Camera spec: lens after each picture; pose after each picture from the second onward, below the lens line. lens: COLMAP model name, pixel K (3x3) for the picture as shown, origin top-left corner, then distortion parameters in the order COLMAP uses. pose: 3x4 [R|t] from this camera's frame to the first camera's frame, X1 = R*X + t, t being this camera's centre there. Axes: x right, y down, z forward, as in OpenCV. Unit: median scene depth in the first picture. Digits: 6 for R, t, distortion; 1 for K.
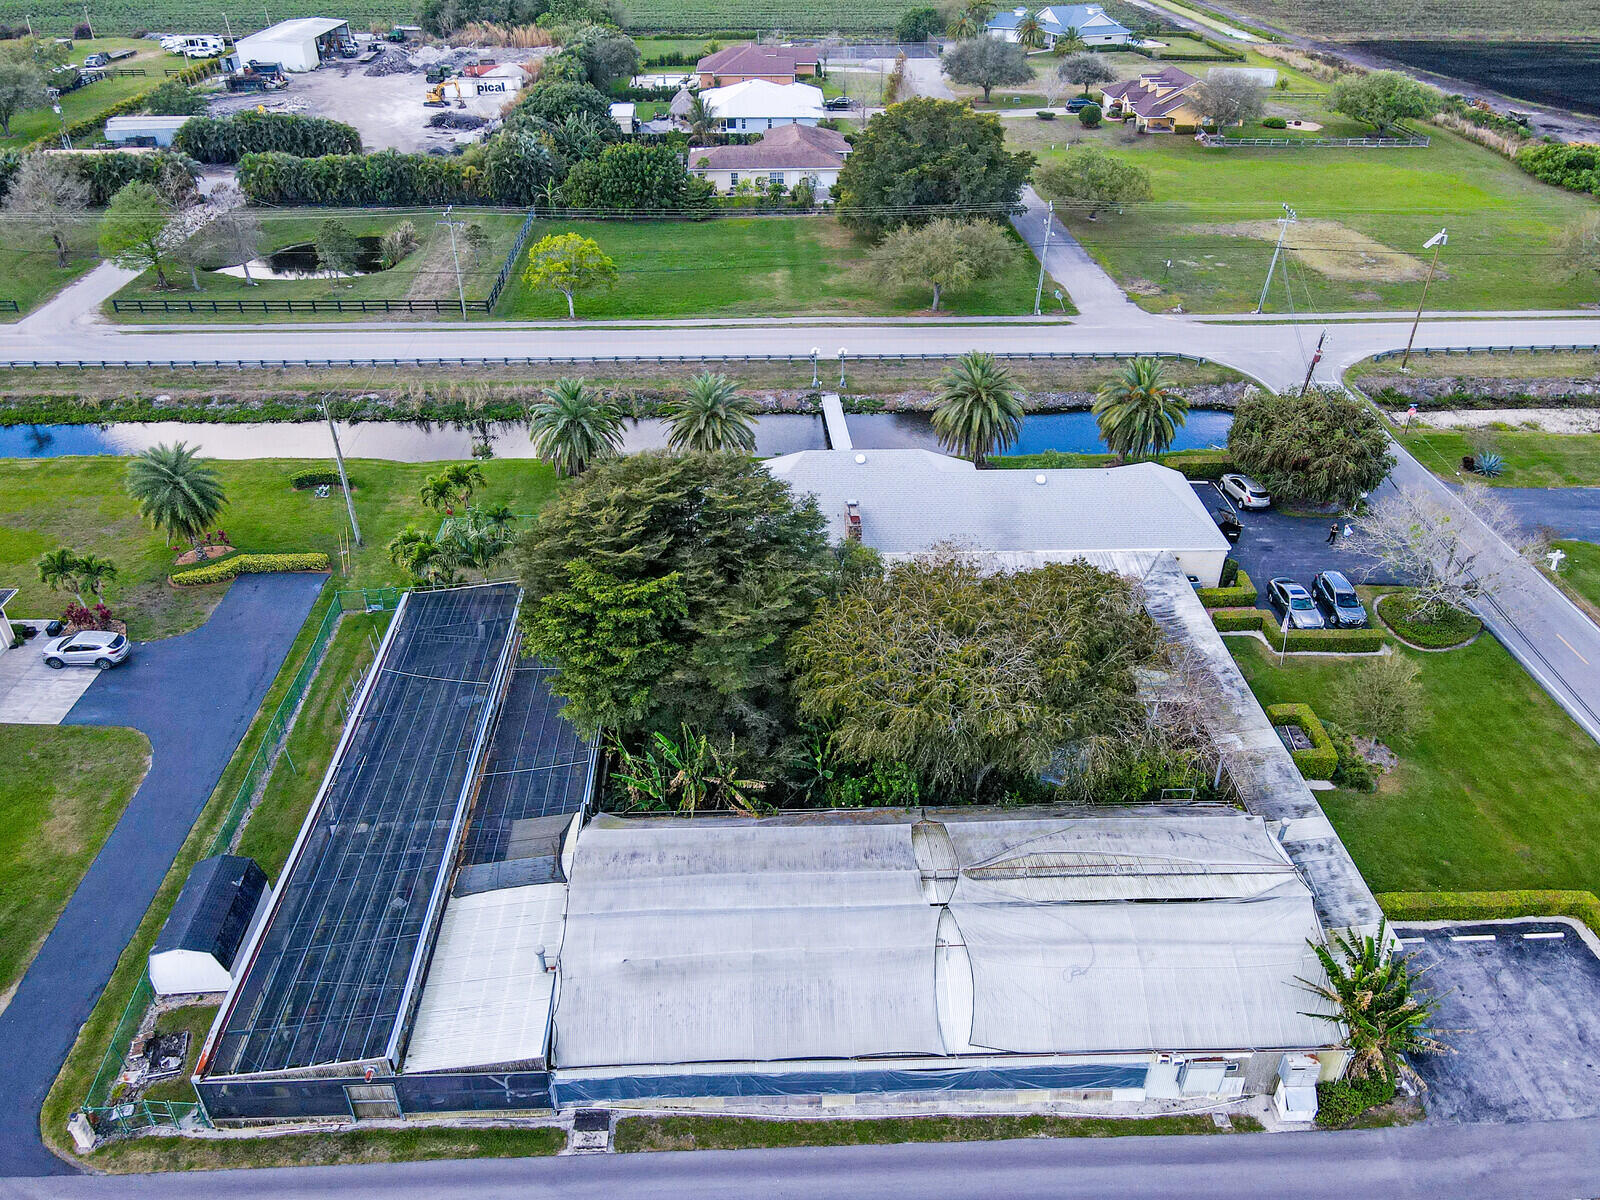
lens RADIAL K [[1171.0, 0, 800.0], [0, 1171.0, 600.0], [0, 0, 1]] dist [0.000580, 0.020478]
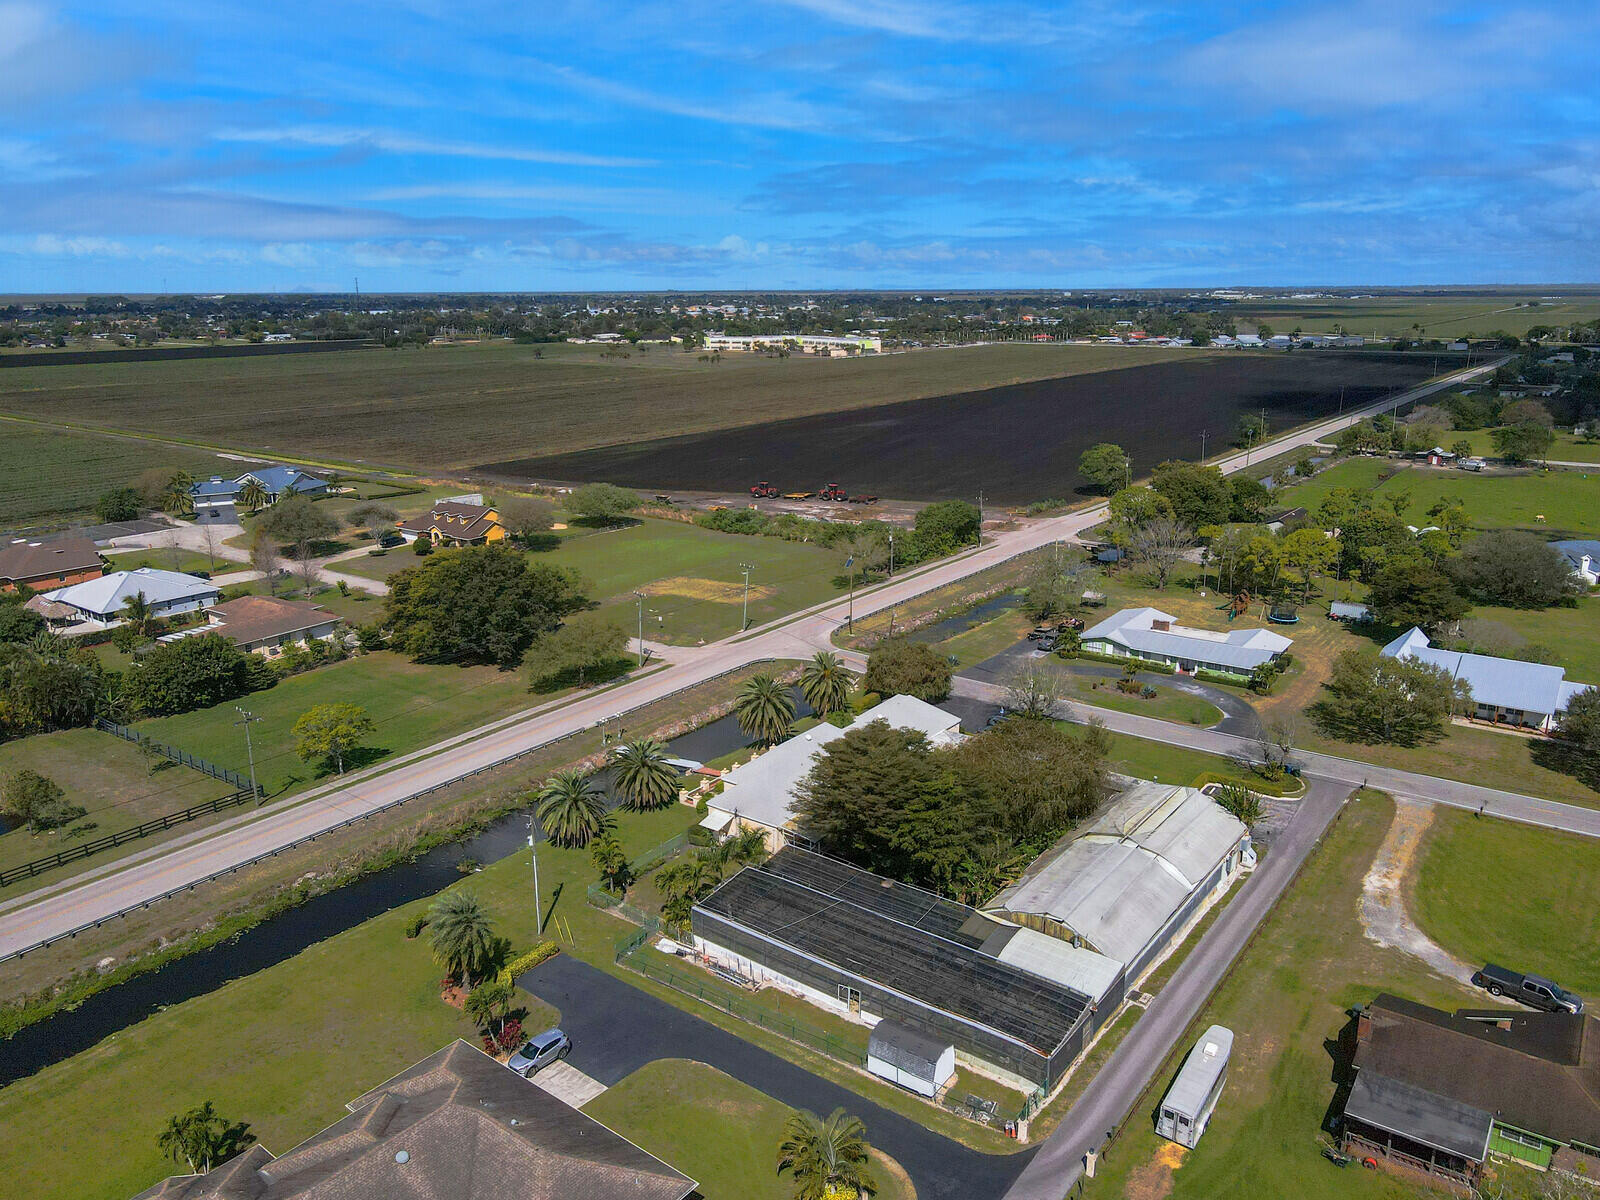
lens RADIAL K [[1171.0, 0, 800.0], [0, 1171.0, 600.0], [0, 0, 1]] dist [0.000580, 0.020478]
pose [[0.631392, -0.209508, 0.746626, -0.820706], [0.434654, 0.892966, -0.116997, -0.076948], [-0.642199, 0.398395, 0.654875, -0.095109]]
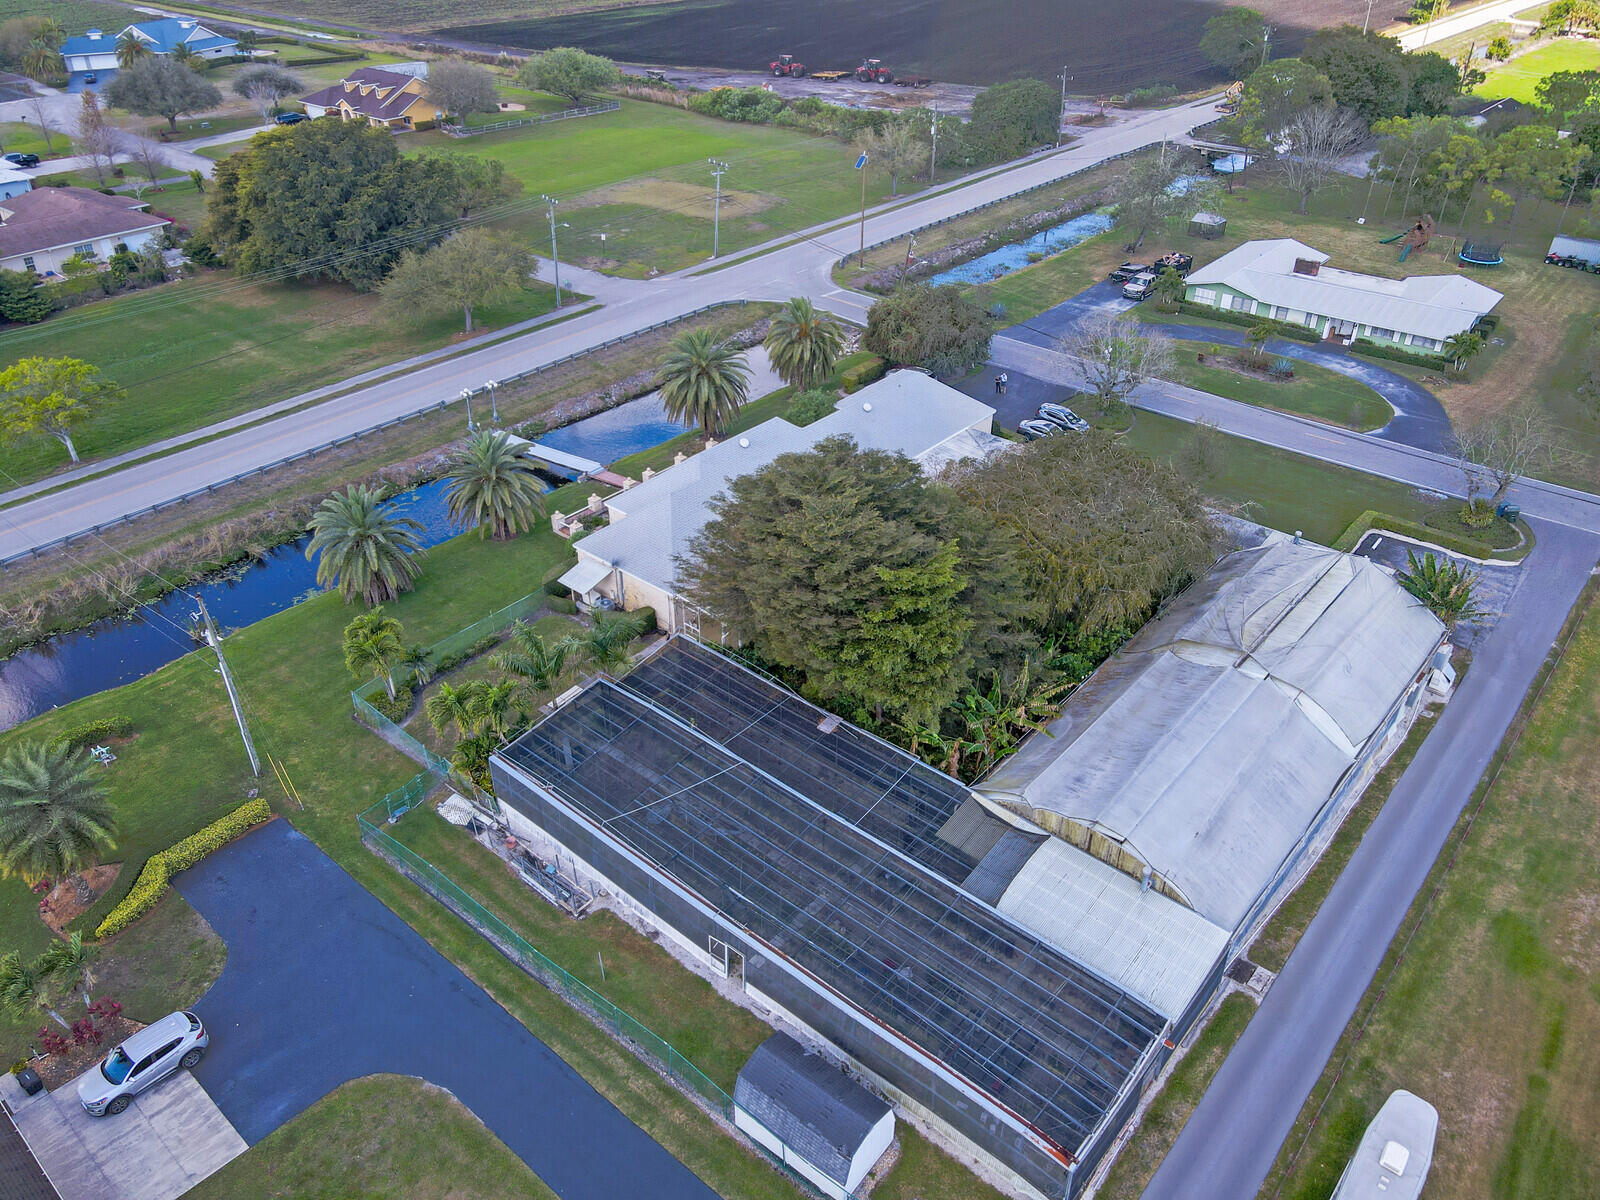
lens RADIAL K [[1171.0, 0, 800.0], [0, 1171.0, 600.0], [0, 0, 1]] dist [0.000580, 0.020478]
pose [[0.676182, -0.405013, 0.615420, -0.438000], [0.405067, 0.902124, 0.148635, -0.094129], [-0.615385, 0.148782, 0.774058, 0.143868]]
